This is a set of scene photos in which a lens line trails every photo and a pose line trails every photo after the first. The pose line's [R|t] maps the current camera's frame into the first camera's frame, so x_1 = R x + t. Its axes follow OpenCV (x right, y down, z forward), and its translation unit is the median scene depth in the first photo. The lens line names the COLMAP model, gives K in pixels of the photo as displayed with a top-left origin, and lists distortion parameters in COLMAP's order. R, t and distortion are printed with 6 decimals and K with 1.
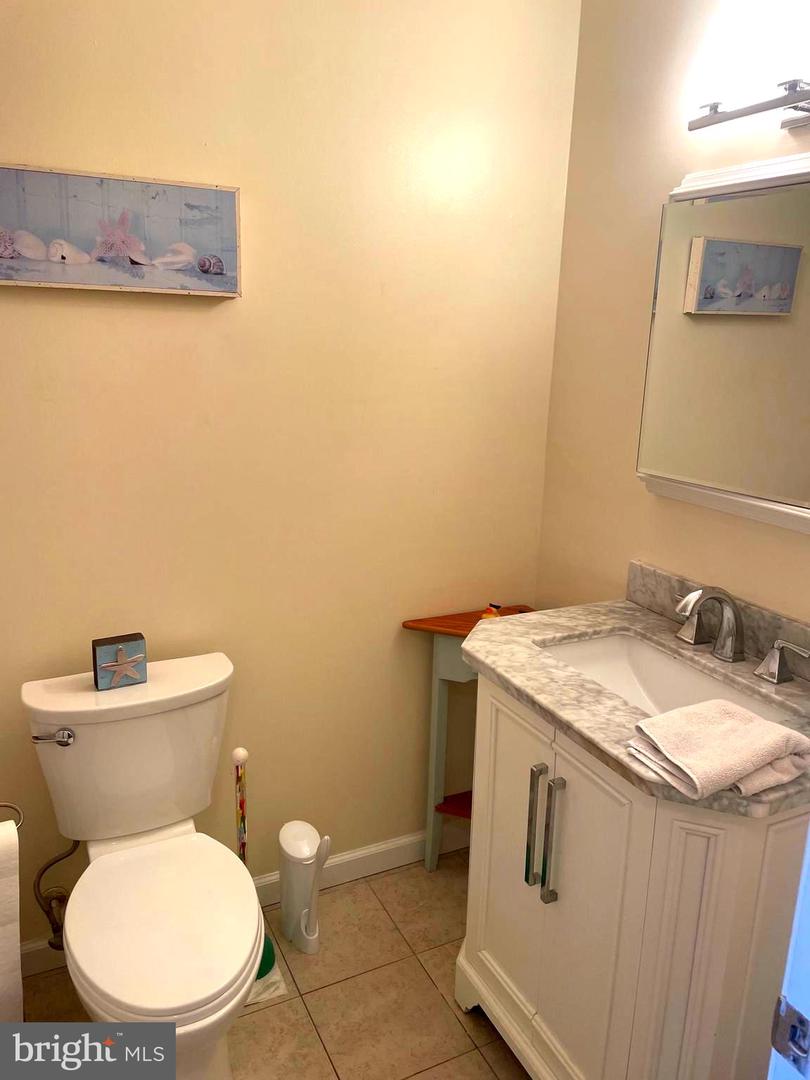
lens RADIAL K [[819.9, 0, 402.8], [0, 819.9, 544.0], [0, 0, 1]] dist [0.098891, -0.129218]
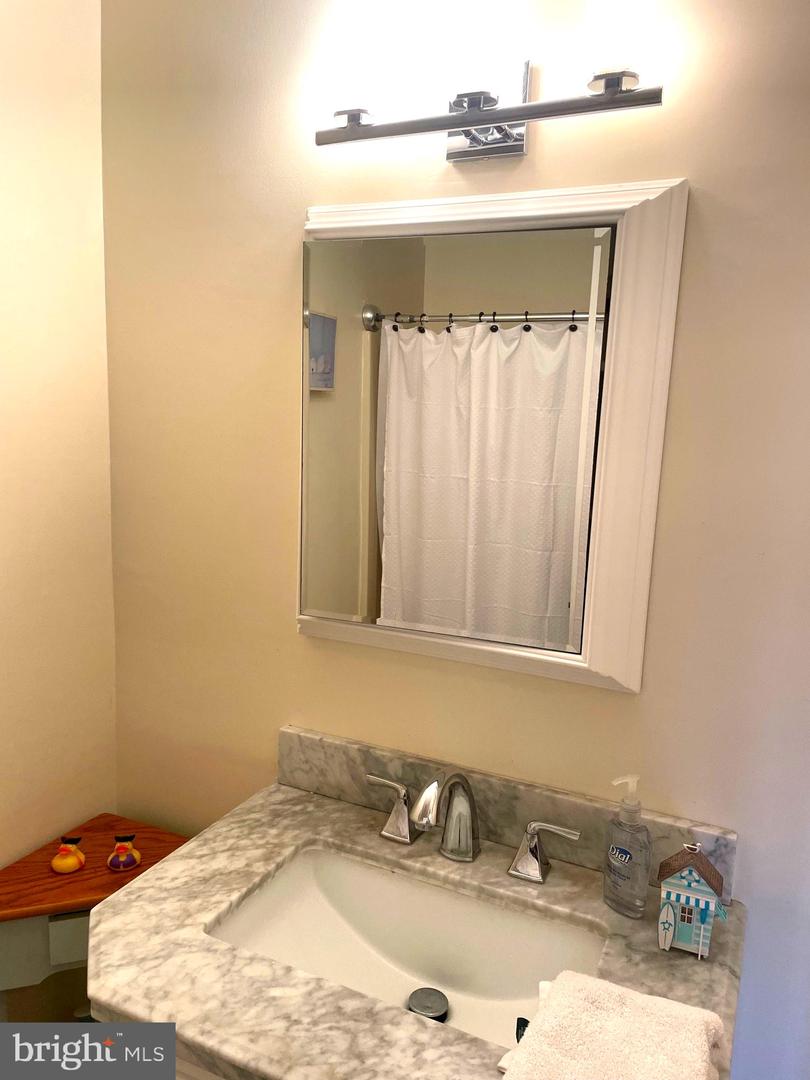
lens RADIAL K [[819.9, 0, 402.8], [0, 819.9, 544.0], [0, 0, 1]] dist [0.098891, -0.129218]
pose [[0.784063, -0.101873, 0.612264, -0.069197], [0.144658, 0.989266, -0.020646, -0.121604], [-0.603589, 0.104757, 0.790384, 0.400007]]
